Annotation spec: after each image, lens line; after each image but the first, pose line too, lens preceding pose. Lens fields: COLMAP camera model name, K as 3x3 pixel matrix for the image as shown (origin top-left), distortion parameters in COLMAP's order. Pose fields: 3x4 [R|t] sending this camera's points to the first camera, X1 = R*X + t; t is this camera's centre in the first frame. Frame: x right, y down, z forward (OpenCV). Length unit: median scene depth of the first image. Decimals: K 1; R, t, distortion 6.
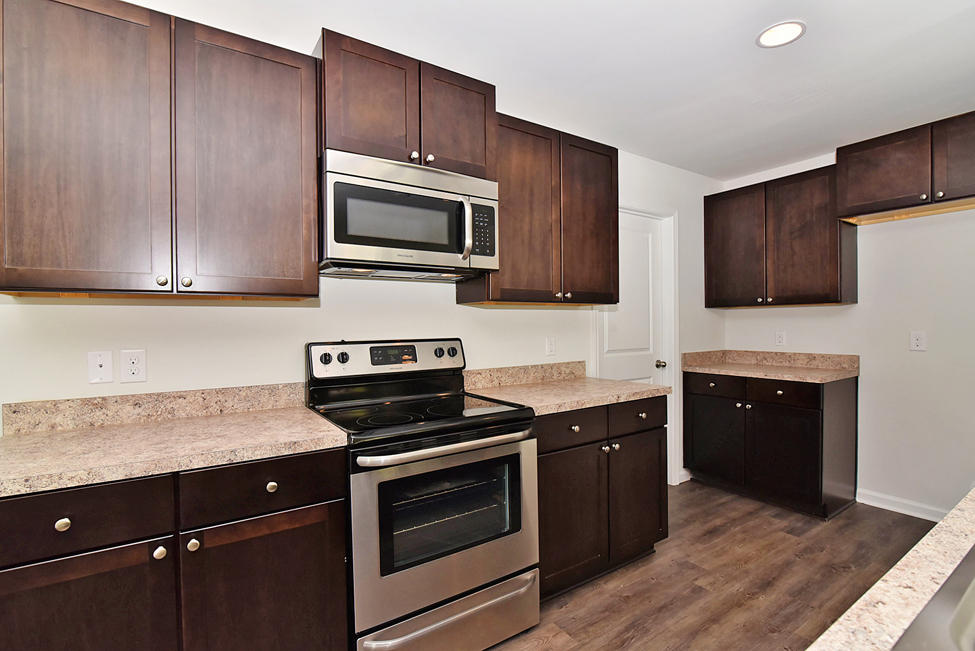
lens RADIAL K [[479.0, 0, 526.3], [0, 479.0, 327.7], [0, 0, 1]] dist [-0.020103, -0.001153]
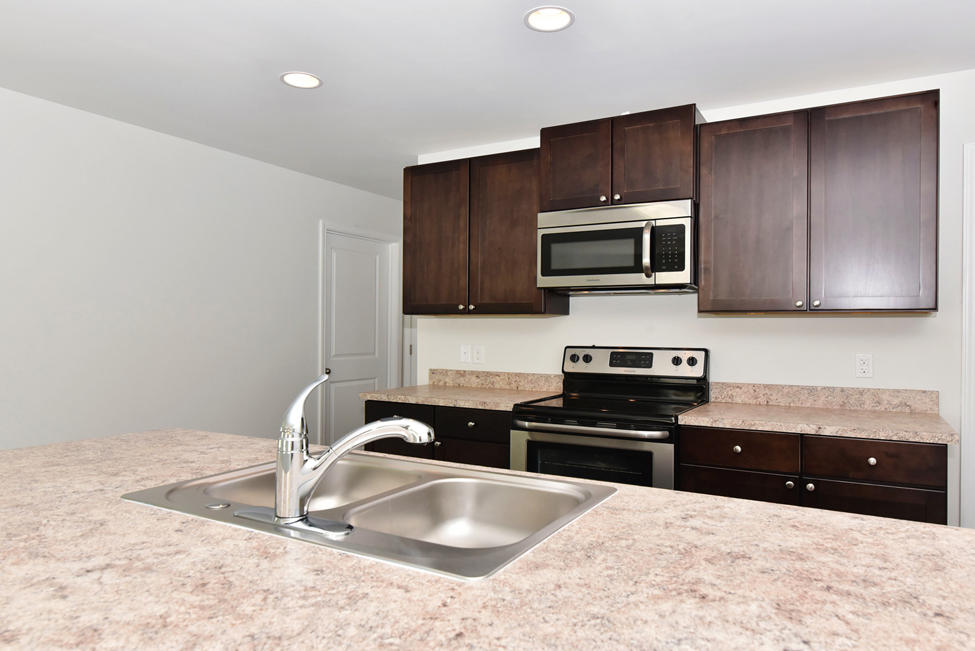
lens RADIAL K [[646.4, 0, 490.0], [0, 646.4, 324.3], [0, 0, 1]] dist [-0.007206, -0.000232]
pose [[0.435803, 0.011366, -0.899970, 1.067165], [-0.017571, 0.999837, 0.004119, -0.032167], [0.899870, 0.014018, 0.435932, 0.005245]]
